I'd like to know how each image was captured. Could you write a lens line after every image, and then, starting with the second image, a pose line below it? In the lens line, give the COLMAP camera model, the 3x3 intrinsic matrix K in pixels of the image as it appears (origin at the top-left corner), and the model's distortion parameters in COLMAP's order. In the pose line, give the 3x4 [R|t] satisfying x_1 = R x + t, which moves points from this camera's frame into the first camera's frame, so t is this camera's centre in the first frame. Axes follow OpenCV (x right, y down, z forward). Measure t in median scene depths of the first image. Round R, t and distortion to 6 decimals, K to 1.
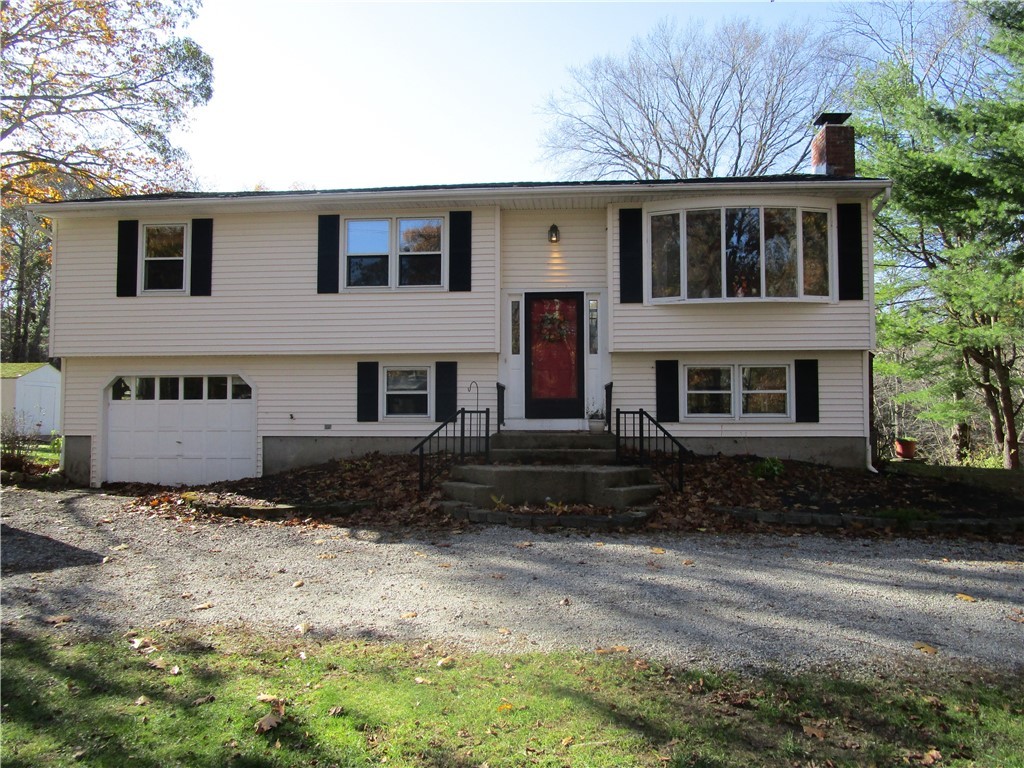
lens RADIAL K [[872.6, 0, 483.8], [0, 872.6, 385.7], [0, 0, 1]] dist [-0.018201, -0.005854]
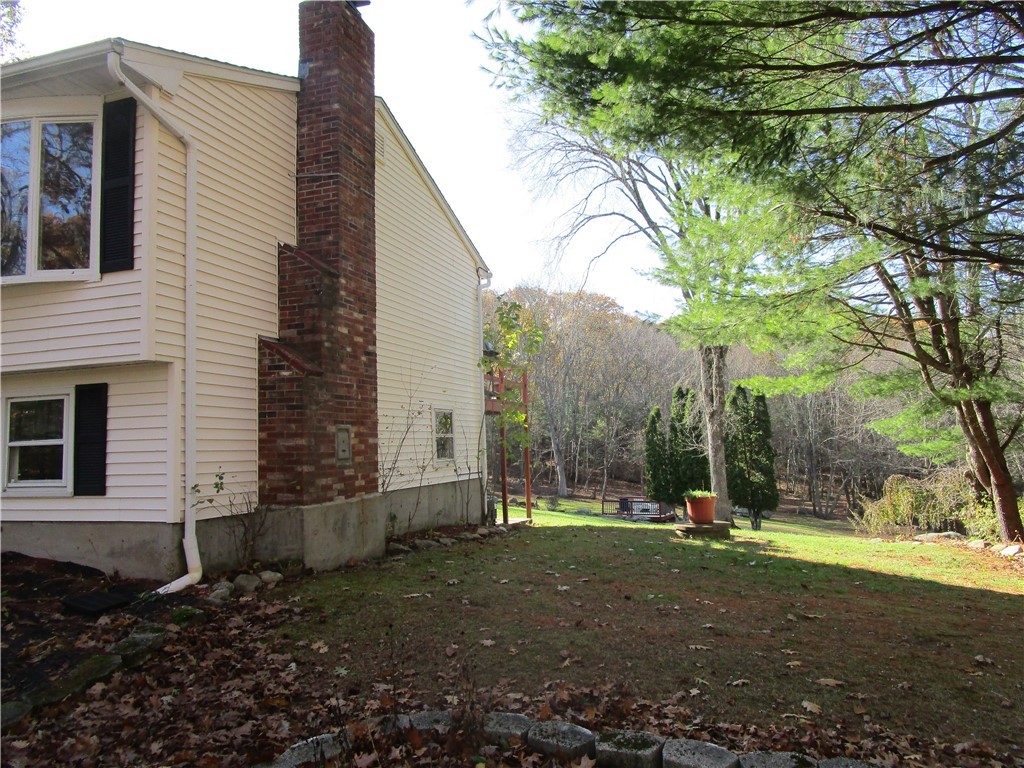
lens RADIAL K [[749.8, 0, 512.0], [0, 749.8, 384.0], [0, 0, 1]] dist [-0.004827, -0.002541]
pose [[0.971612, -0.049274, -0.231390, 0.733718], [0.045012, 0.998706, -0.023667, -0.006071], [0.232257, 0.012580, 0.972573, 0.578781]]
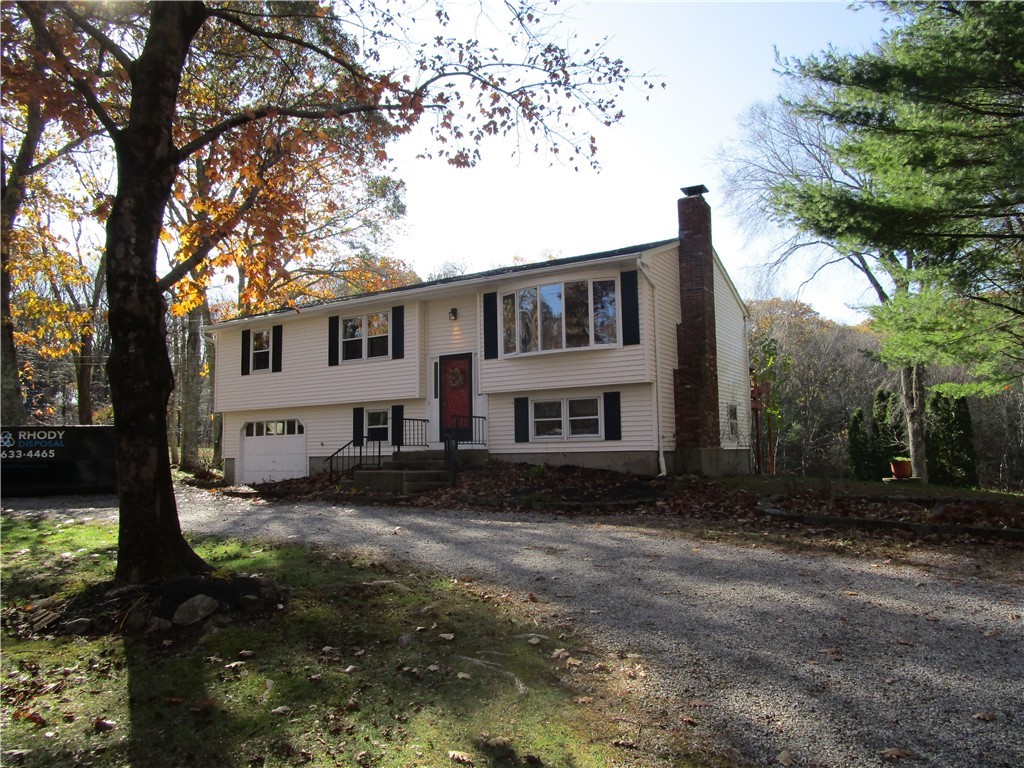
lens RADIAL K [[749.8, 0, 512.0], [0, 749.8, 384.0], [0, 0, 1]] dist [-0.004827, -0.002541]
pose [[0.891004, -0.058395, -0.450224, 0.729880], [0.044859, 0.998164, -0.040687, -0.002835], [0.451774, 0.016056, 0.891988, -0.070930]]
